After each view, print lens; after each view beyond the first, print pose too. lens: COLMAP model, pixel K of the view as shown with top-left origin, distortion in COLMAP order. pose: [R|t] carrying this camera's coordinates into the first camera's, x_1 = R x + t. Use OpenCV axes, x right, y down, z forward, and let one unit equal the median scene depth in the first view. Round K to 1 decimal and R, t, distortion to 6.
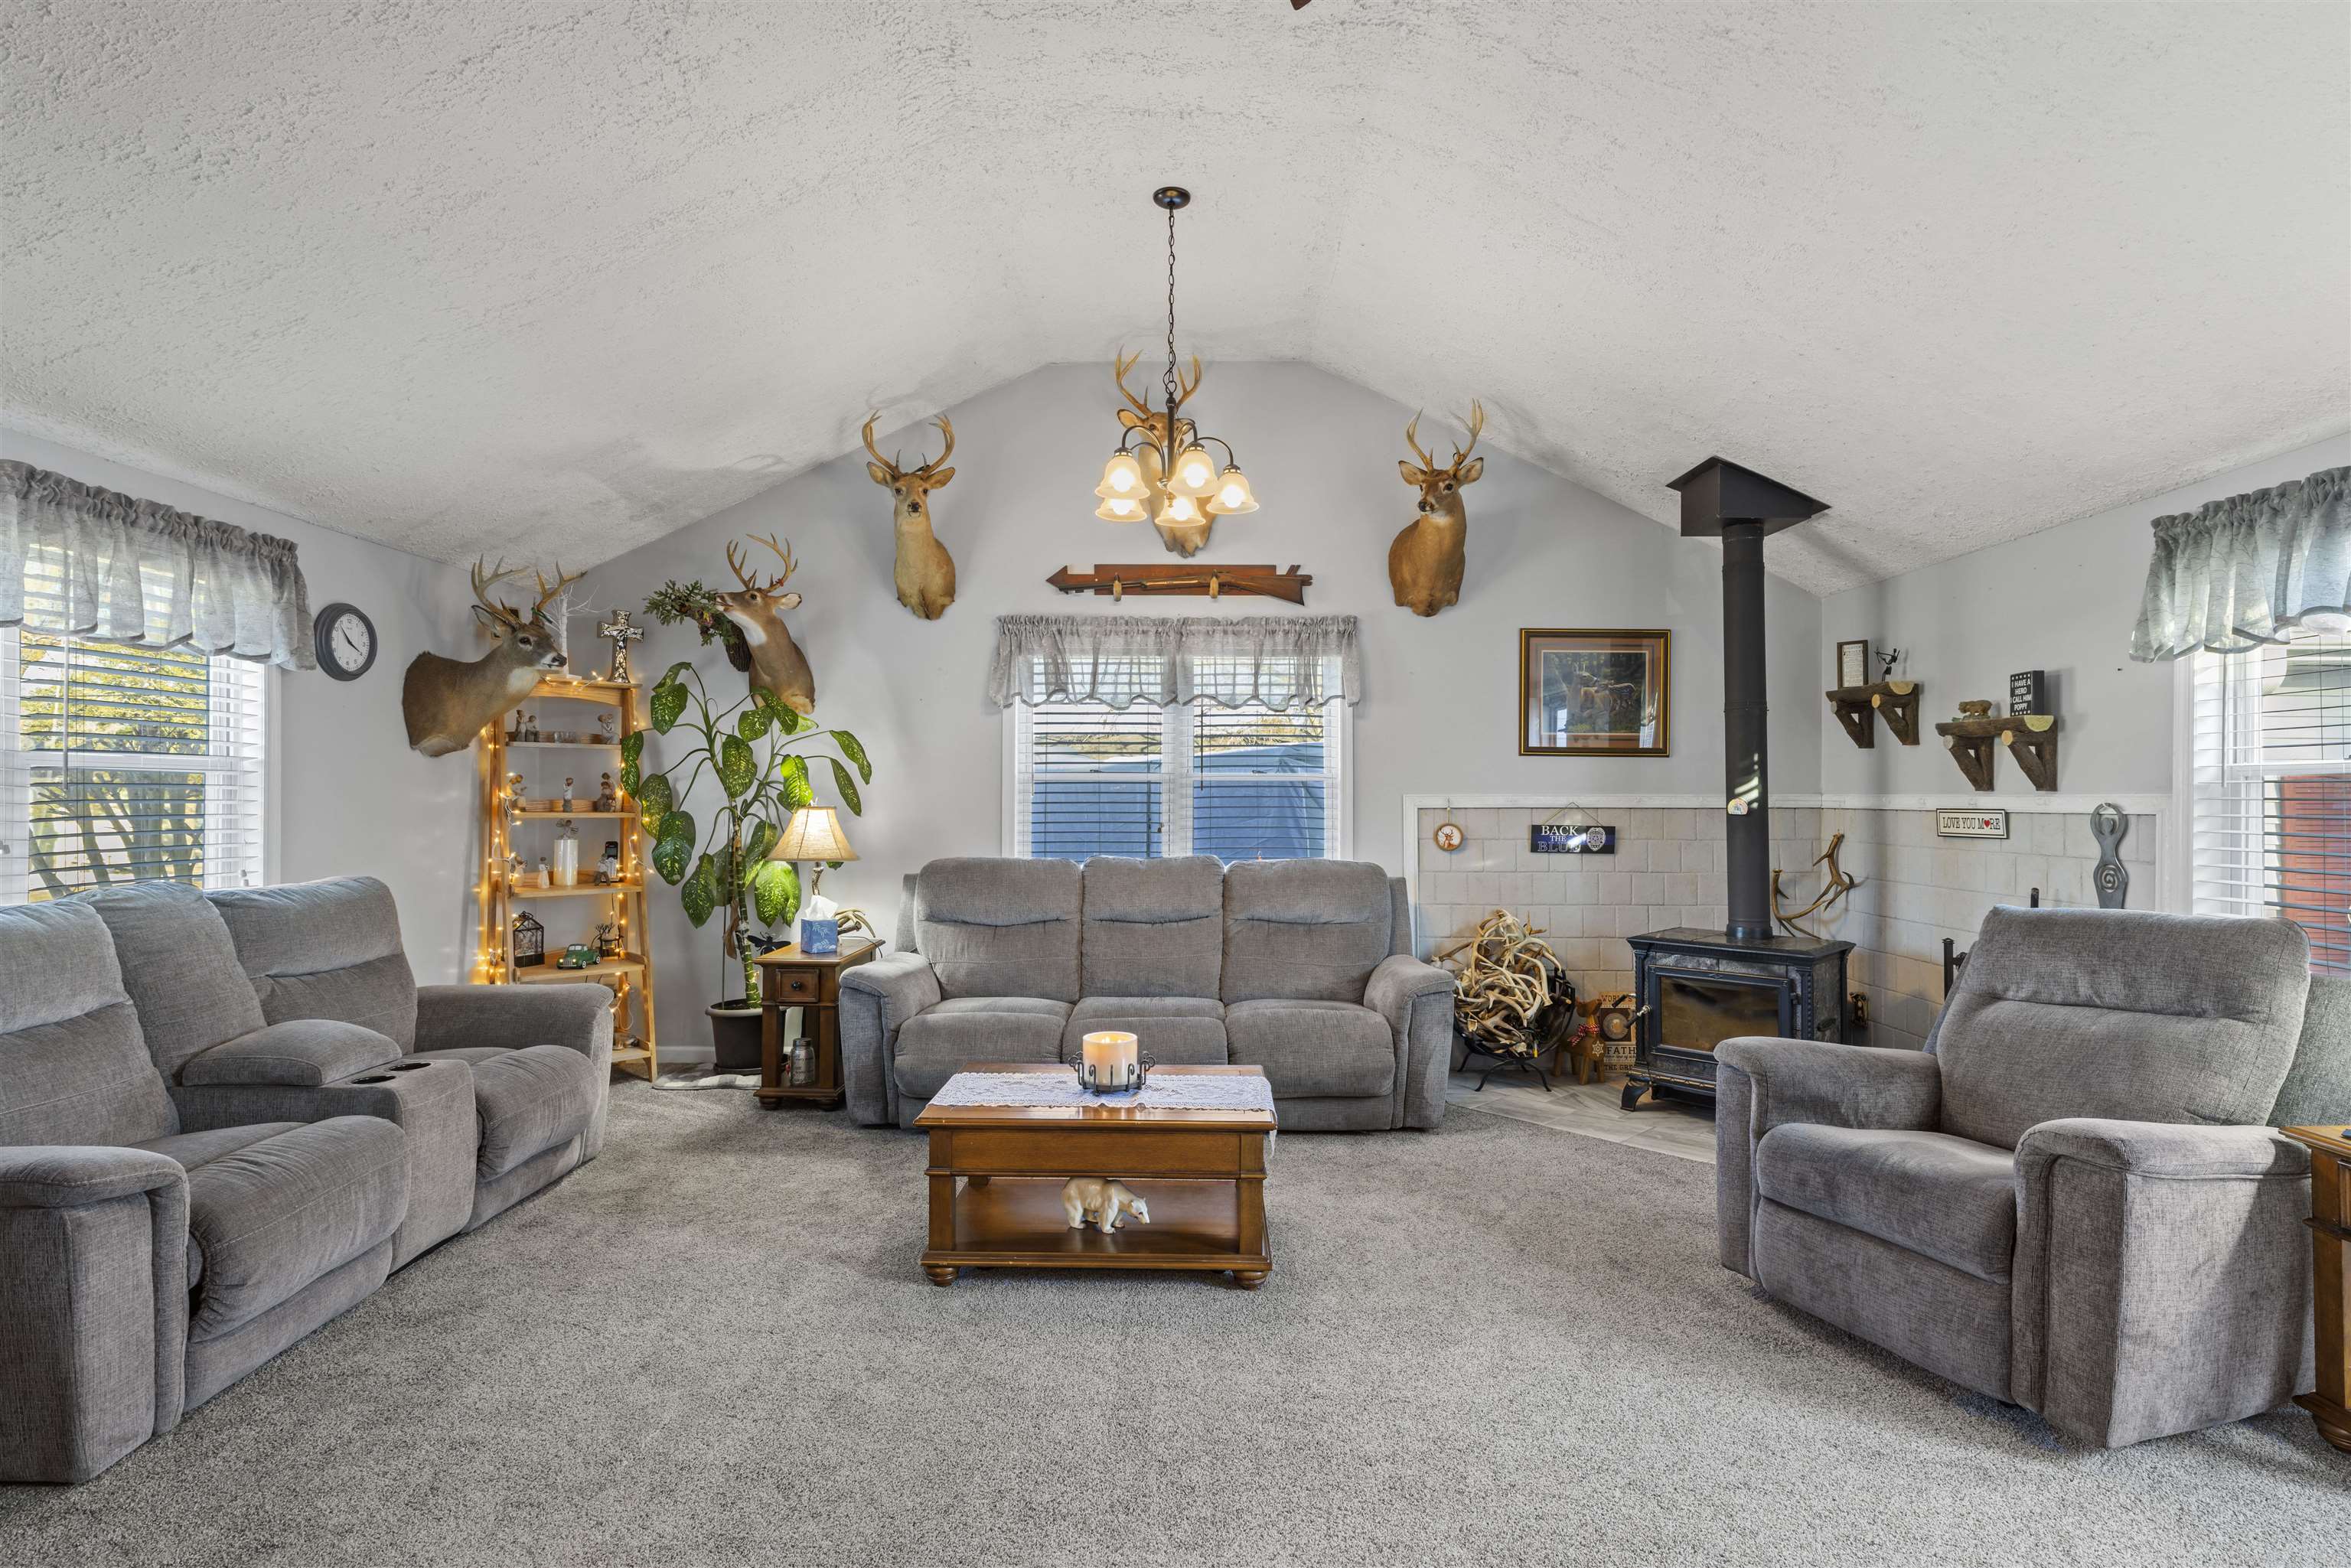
lens RADIAL K [[1149.0, 0, 1175.5], [0, 1149.0, 784.0], [0, 0, 1]] dist [-0.000694, -0.000198]
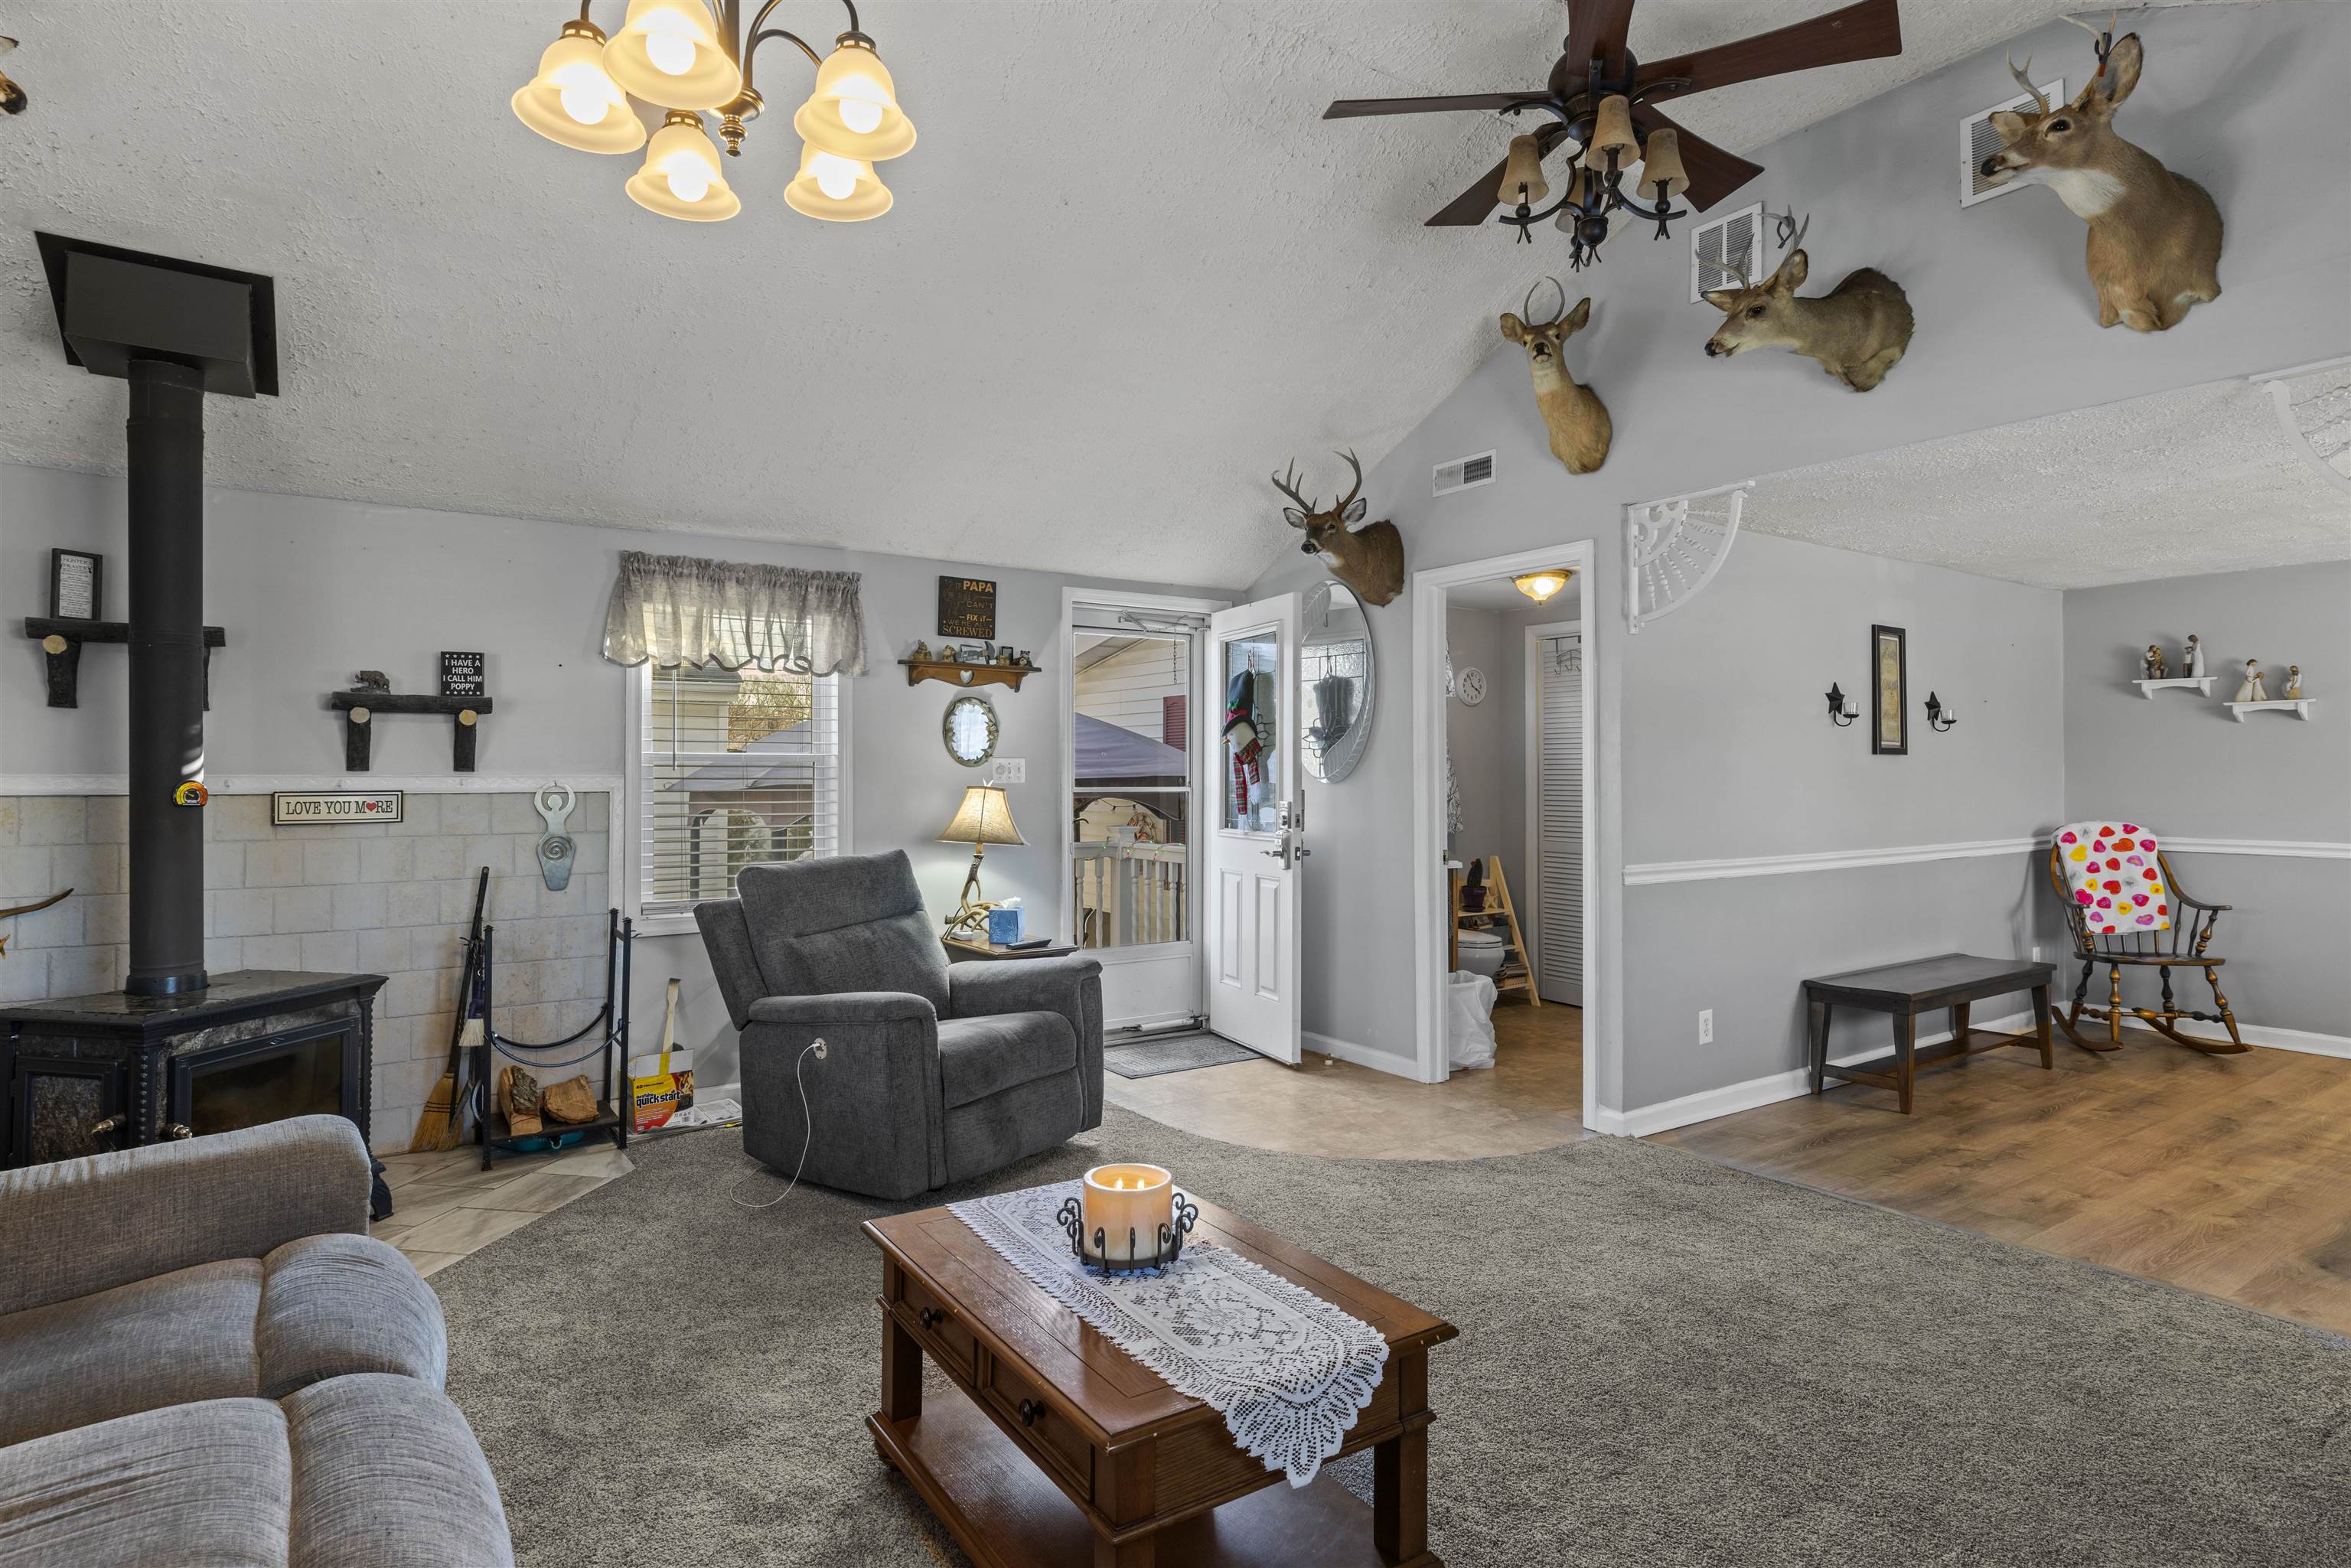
lens RADIAL K [[1193.1, 0, 1175.5], [0, 1193.1, 784.0], [0, 0, 1]] dist [0.002507, 0.000377]
pose [[-0.584894, 0.001126, 0.811109, -0.435201], [-0.002113, 0.999994, -0.002912, 0.017763], [-0.811107, -0.003417, -0.584888, 1.035880]]
